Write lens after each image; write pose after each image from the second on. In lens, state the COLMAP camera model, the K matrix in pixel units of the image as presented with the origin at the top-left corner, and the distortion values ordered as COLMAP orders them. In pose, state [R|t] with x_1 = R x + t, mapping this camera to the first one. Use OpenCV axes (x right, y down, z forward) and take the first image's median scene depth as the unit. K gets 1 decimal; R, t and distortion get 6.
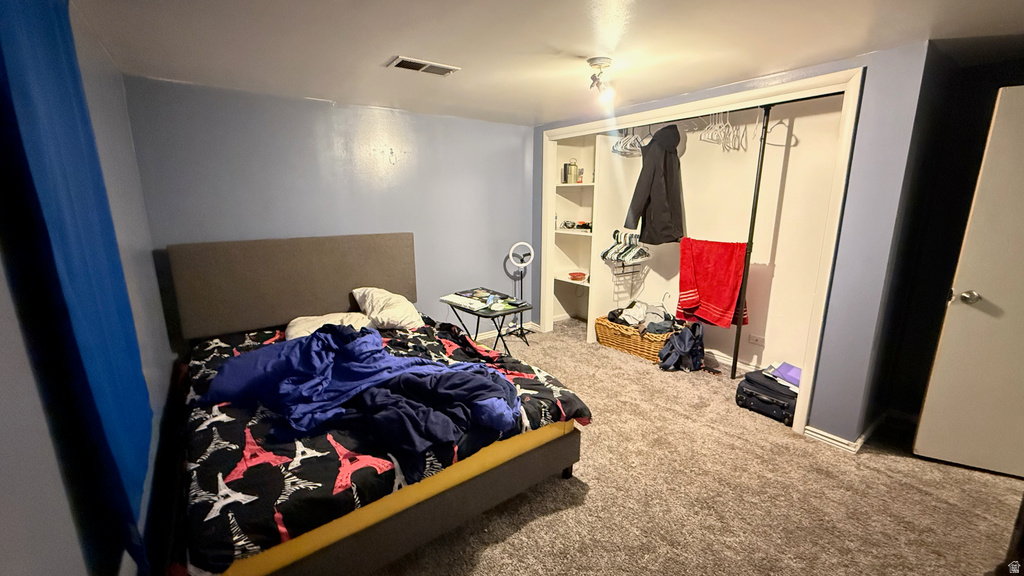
lens RADIAL K [[407.7, 0, 514.5], [0, 407.7, 285.4], [0, 0, 1]] dist [-0.006019, 0.000096]
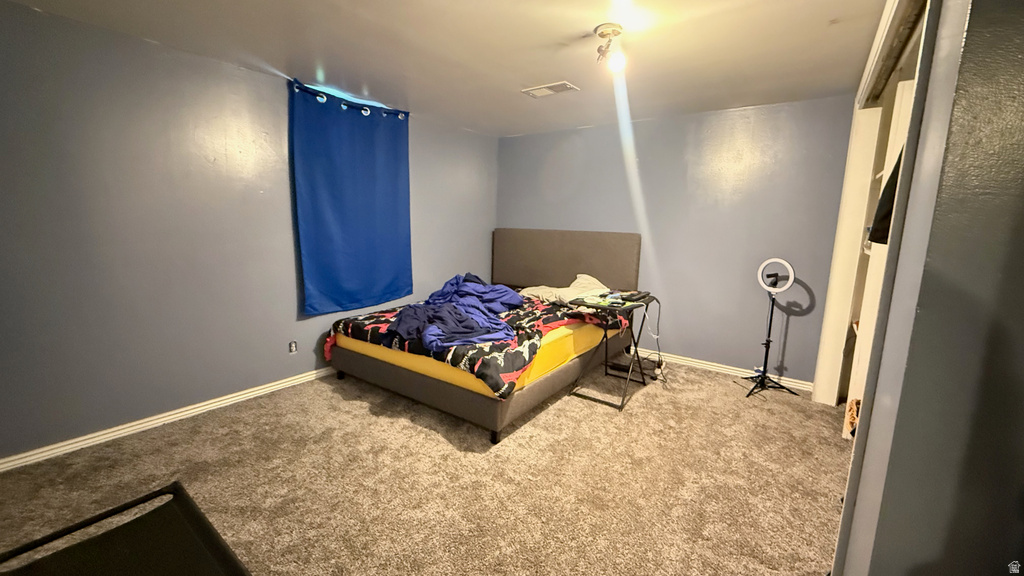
lens RADIAL K [[423.0, 0, 512.0], [0, 423.0, 288.0], [0, 0, 1]] dist [-0.000111, 0.000034]
pose [[0.302508, 0.164561, -0.938834, 1.112715], [-0.223630, 0.969743, 0.097922, -0.042550], [0.926541, 0.180330, 0.330155, 0.597713]]
